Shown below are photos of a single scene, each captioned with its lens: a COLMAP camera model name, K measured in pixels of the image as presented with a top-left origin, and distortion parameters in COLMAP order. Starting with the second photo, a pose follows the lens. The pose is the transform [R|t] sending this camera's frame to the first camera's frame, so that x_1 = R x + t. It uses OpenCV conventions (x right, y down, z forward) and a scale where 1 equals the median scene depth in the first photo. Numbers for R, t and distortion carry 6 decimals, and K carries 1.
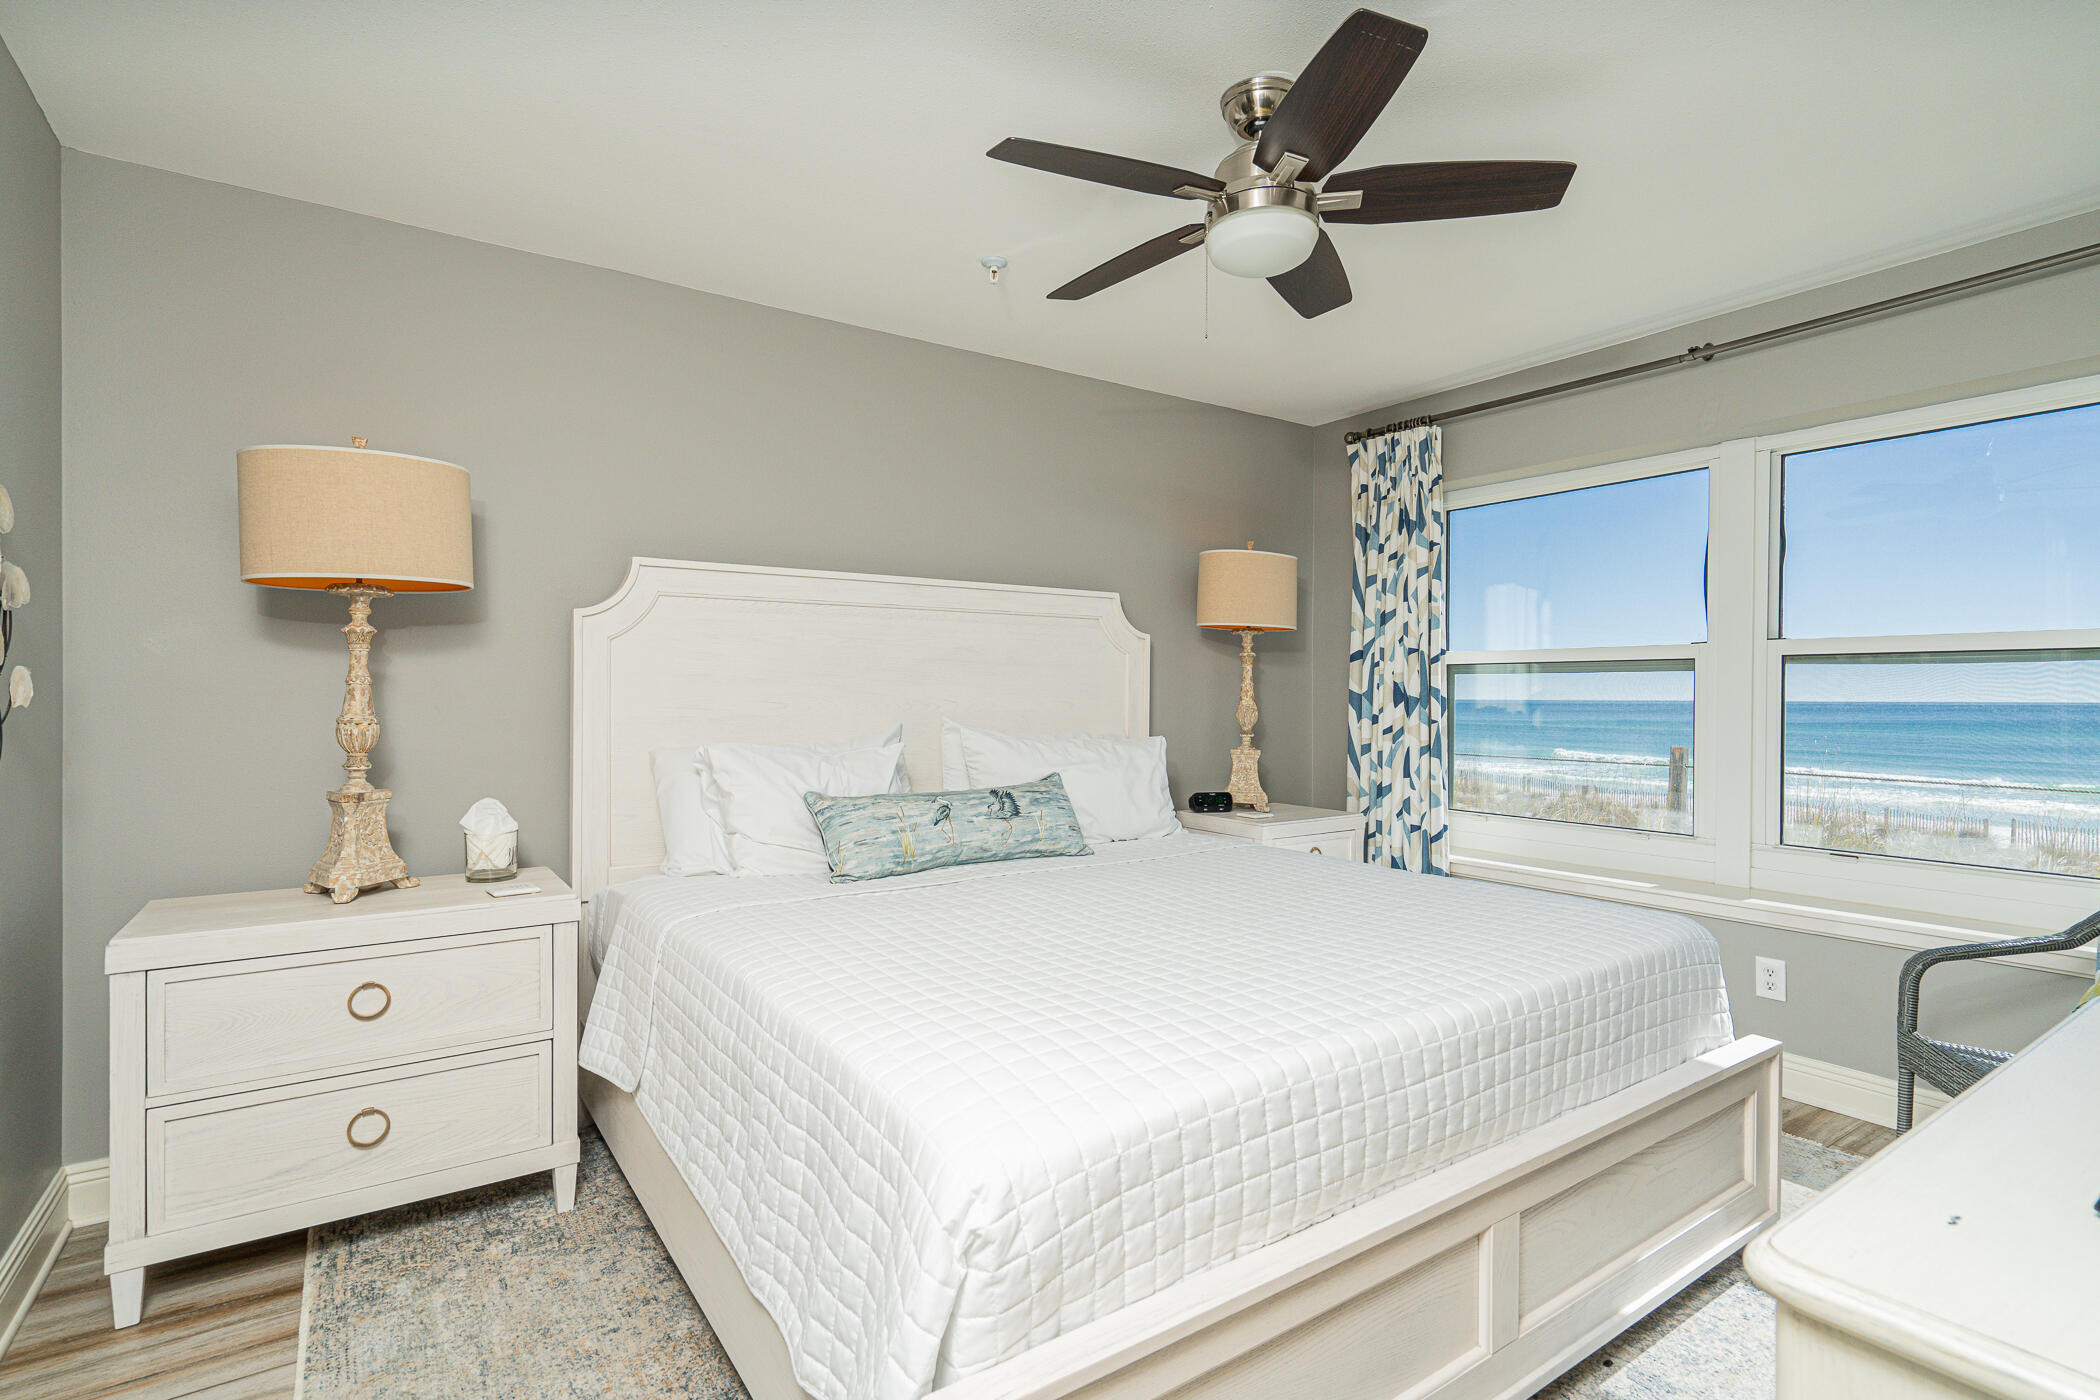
lens RADIAL K [[1030.1, 0, 1055.0], [0, 1030.1, 703.7], [0, 0, 1]] dist [0.002459, 0.001265]
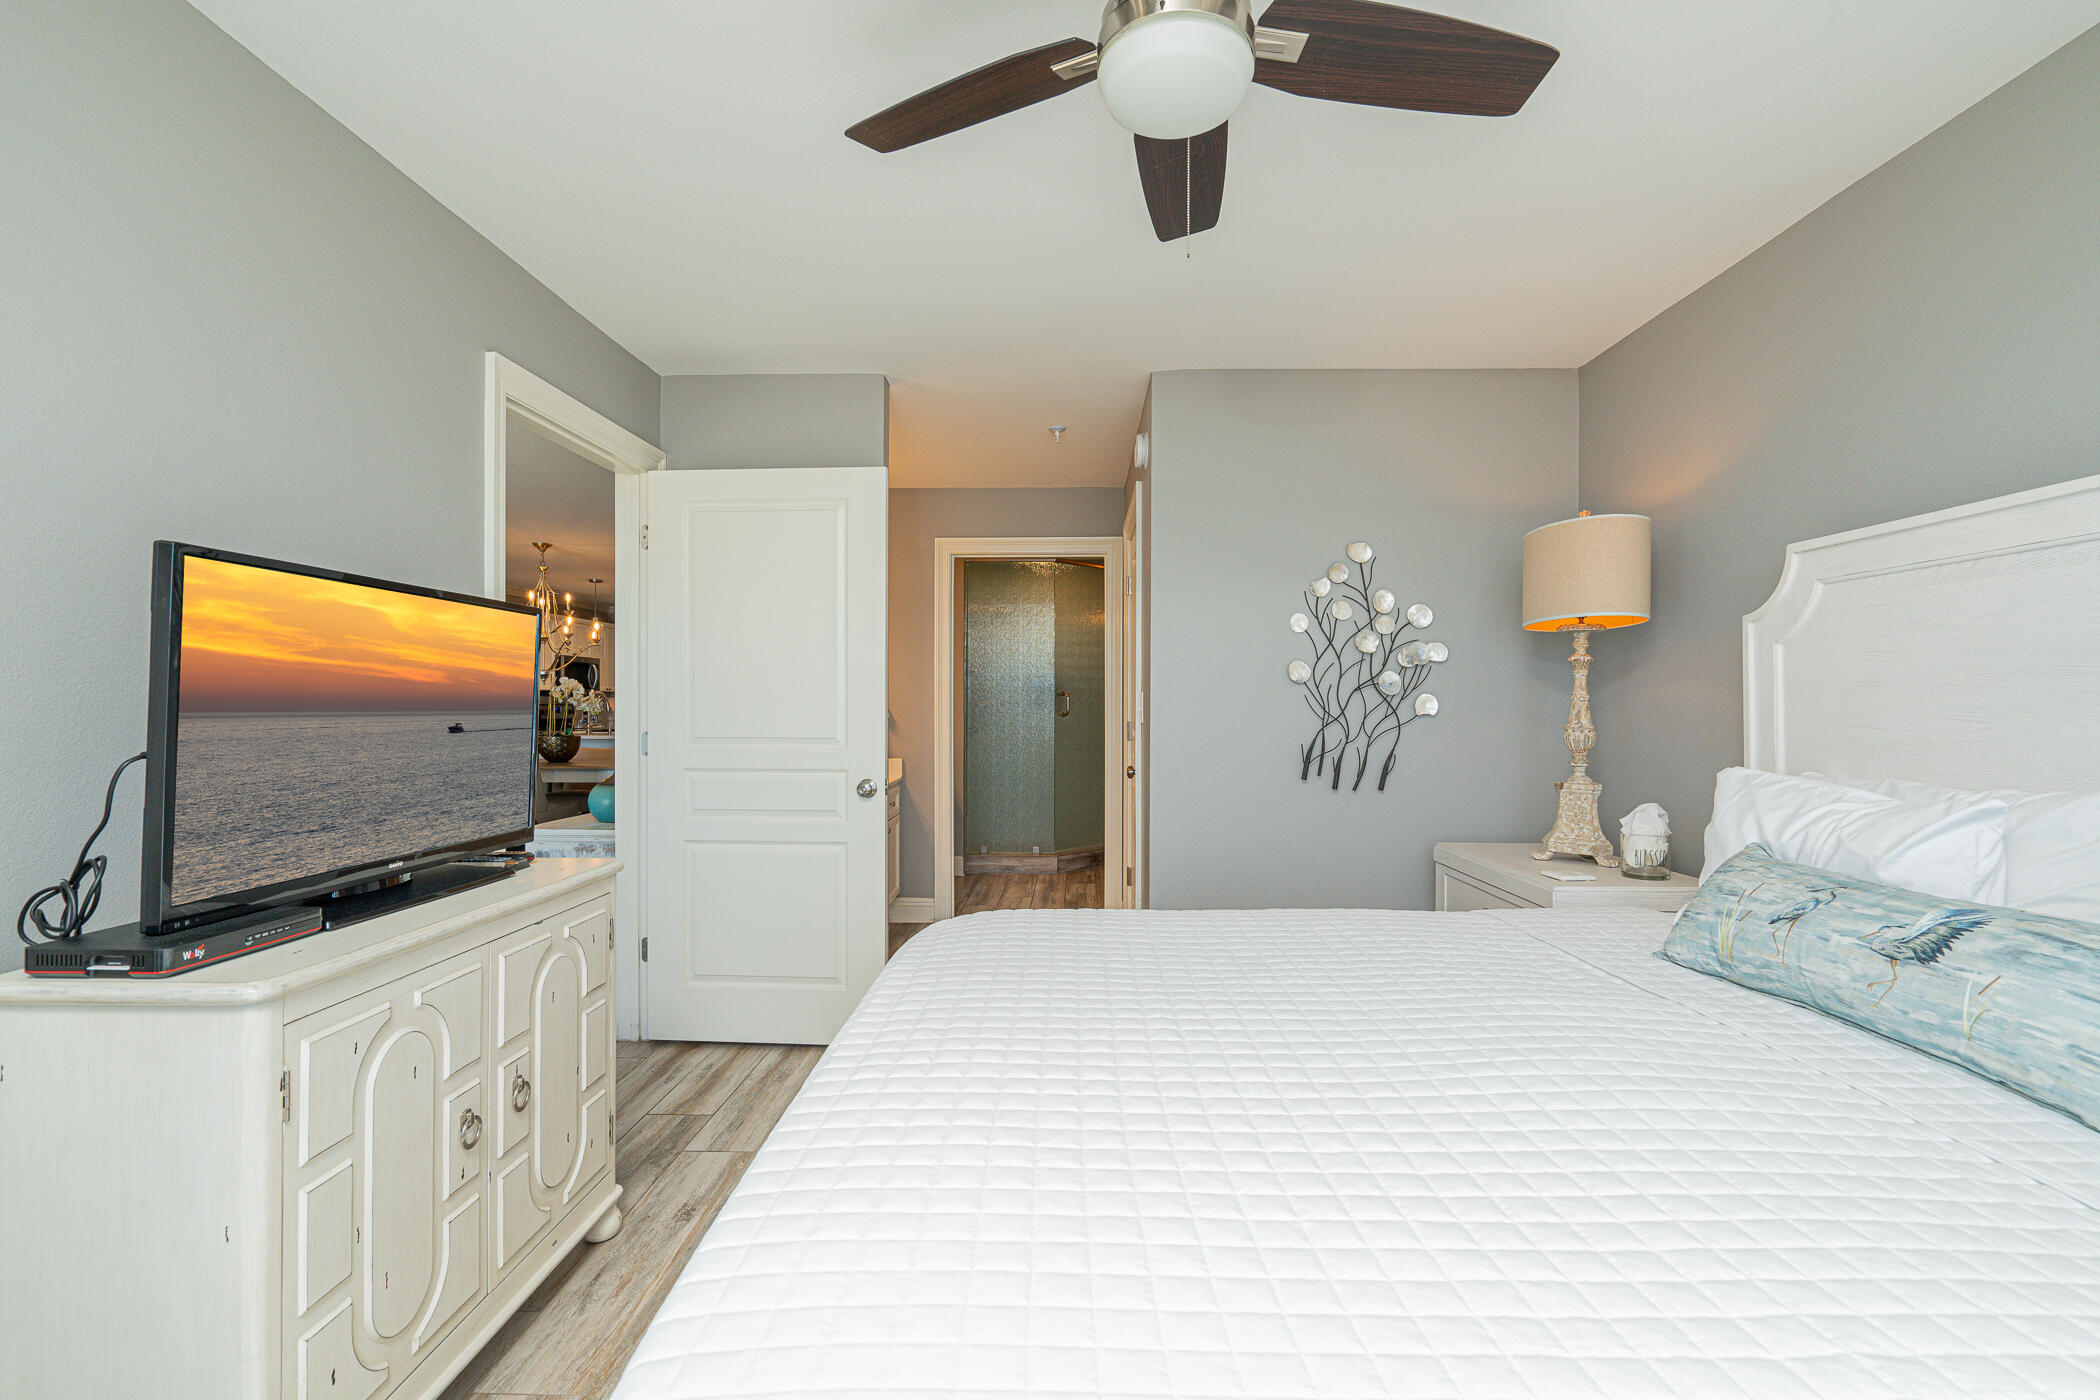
lens RADIAL K [[947.9, 0, 1049.3], [0, 947.9, 698.3], [0, 0, 1]] dist [-0.004586, 0.001872]
pose [[-0.600971, -0.010277, -0.799205, 0.573625], [-0.006378, 0.999947, -0.008062, -0.006338], [0.799245, 0.000252, -0.601005, 0.982067]]
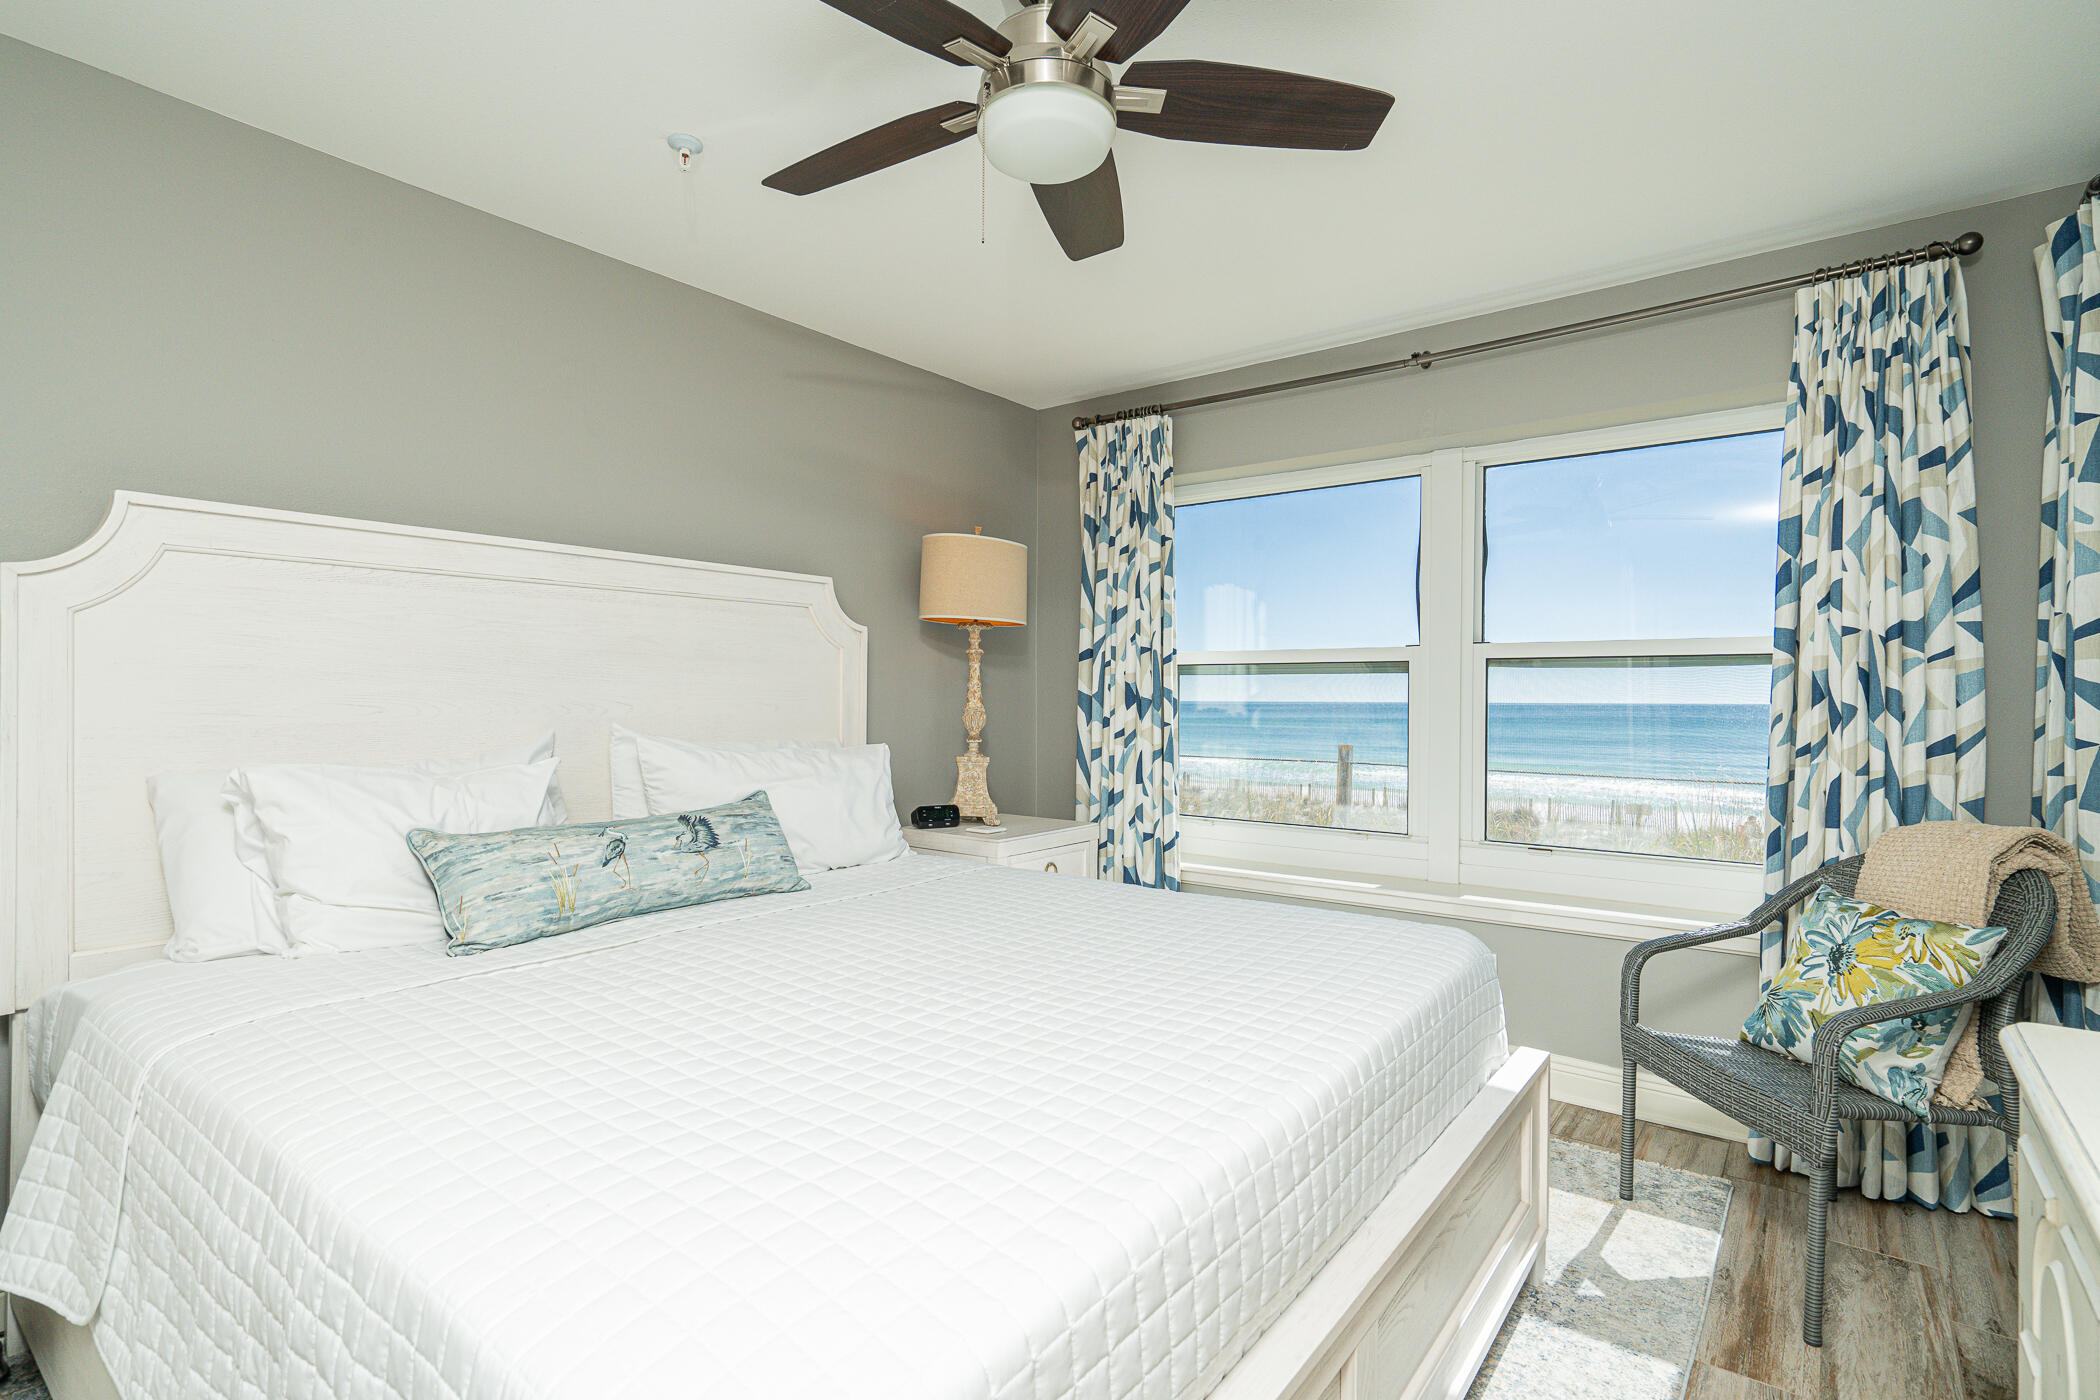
lens RADIAL K [[1030.1, 0, 1055.9], [0, 1030.1, 701.3], [0, 0, 1]] dist [0.002459, 0.001265]
pose [[0.953202, -0.000825, 0.302333, -0.027459], [0.001952, 0.999992, -0.003425, -0.000966], [-0.302328, 0.003855, 0.953196, 0.167353]]
